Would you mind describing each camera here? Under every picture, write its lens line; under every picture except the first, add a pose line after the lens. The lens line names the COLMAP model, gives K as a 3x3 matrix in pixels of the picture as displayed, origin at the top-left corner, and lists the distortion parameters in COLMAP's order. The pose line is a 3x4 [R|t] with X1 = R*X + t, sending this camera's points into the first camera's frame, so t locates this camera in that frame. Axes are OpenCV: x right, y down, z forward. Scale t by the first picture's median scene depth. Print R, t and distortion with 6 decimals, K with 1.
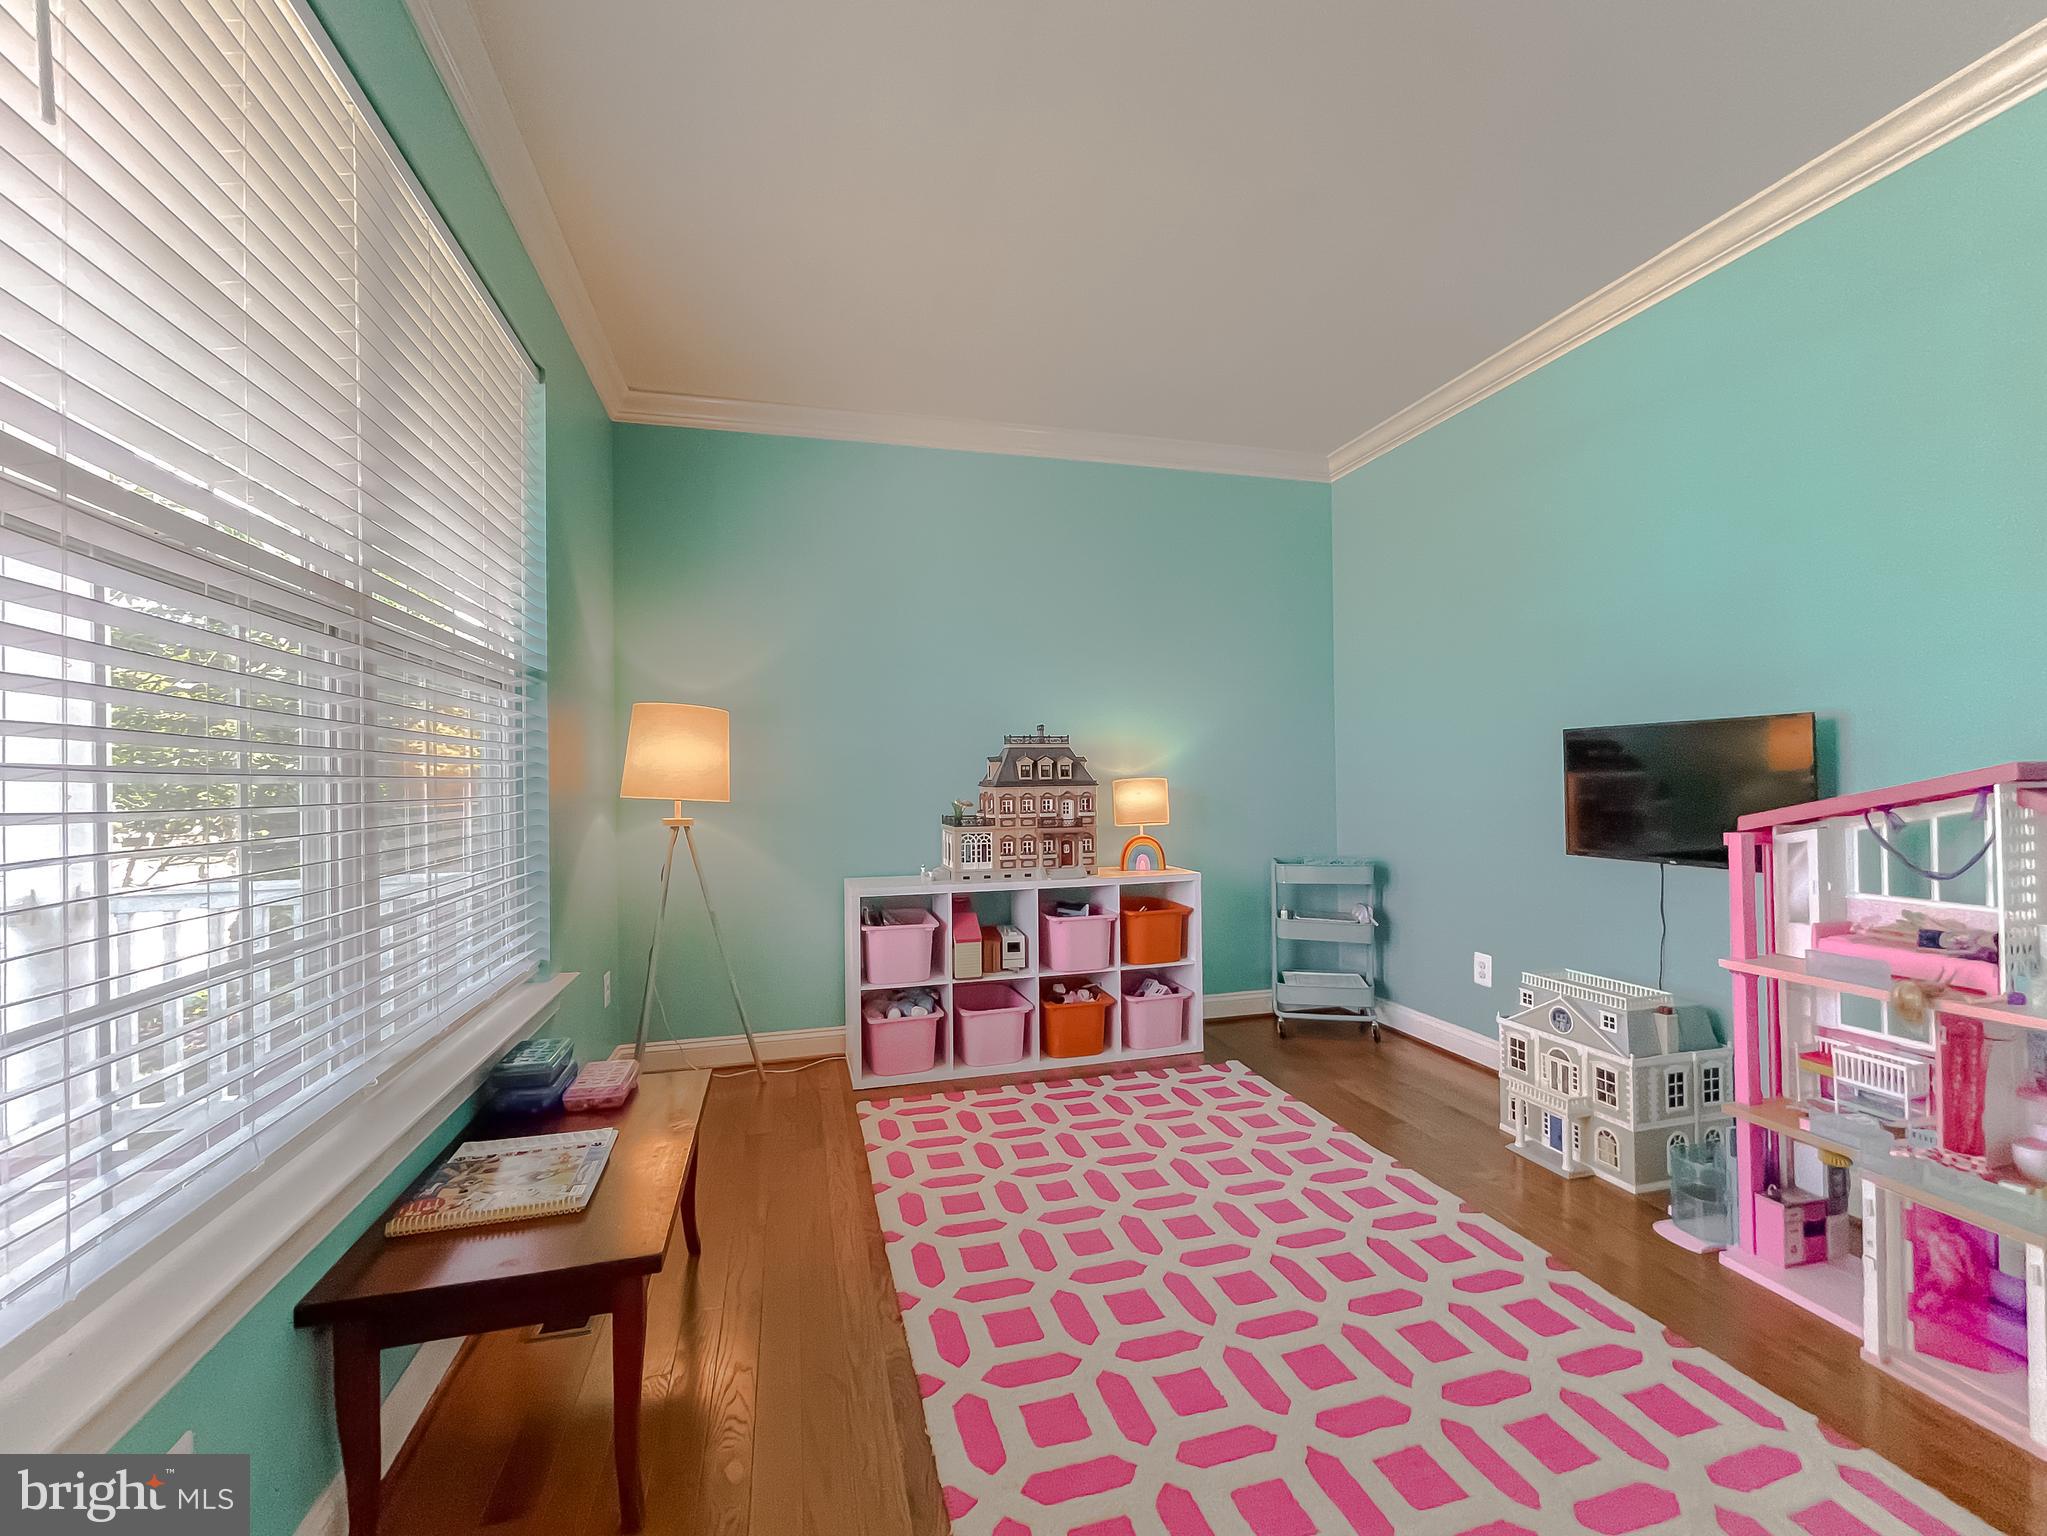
lens RADIAL K [[856.5, 0, 1027.3], [0, 856.5, 774.0], [0, 0, 1]] dist [-0.004685, 0.004142]
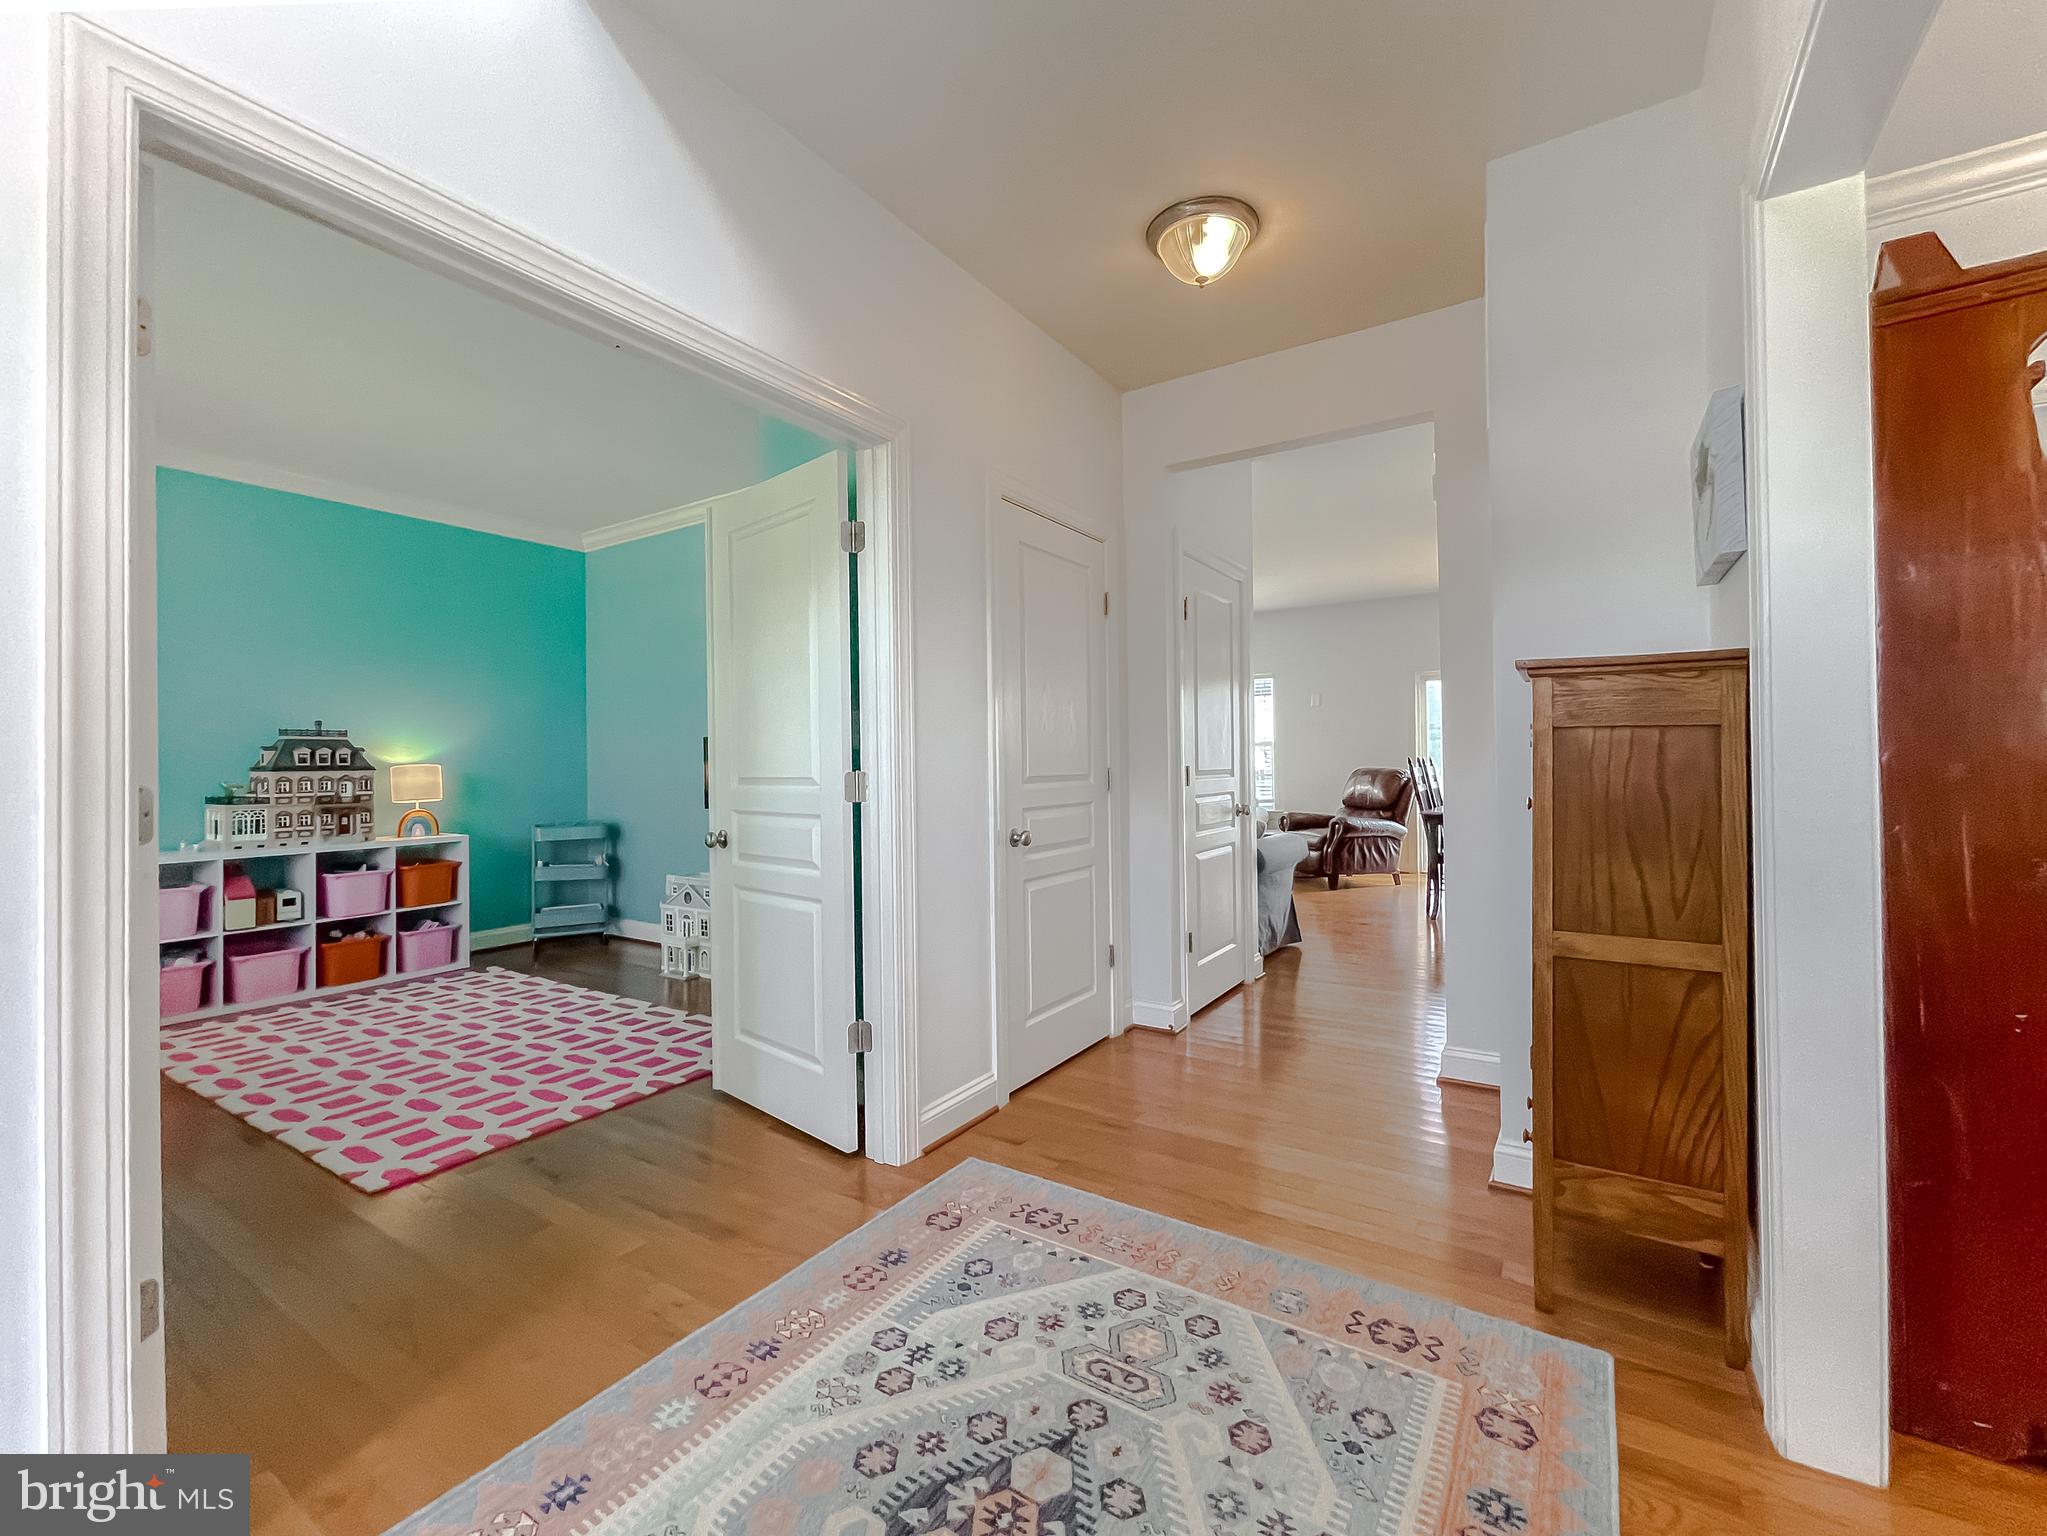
lens RADIAL K [[856.5, 0, 1006.3], [0, 856.5, 761.5], [0, 0, 1]] dist [-0.004685, 0.004142]
pose [[0.755219, 0.009630, 0.655402, -0.044788], [-0.006539, 0.999953, -0.007158, 0.003245], [-0.655440, 0.001121, 0.755246, -0.590758]]
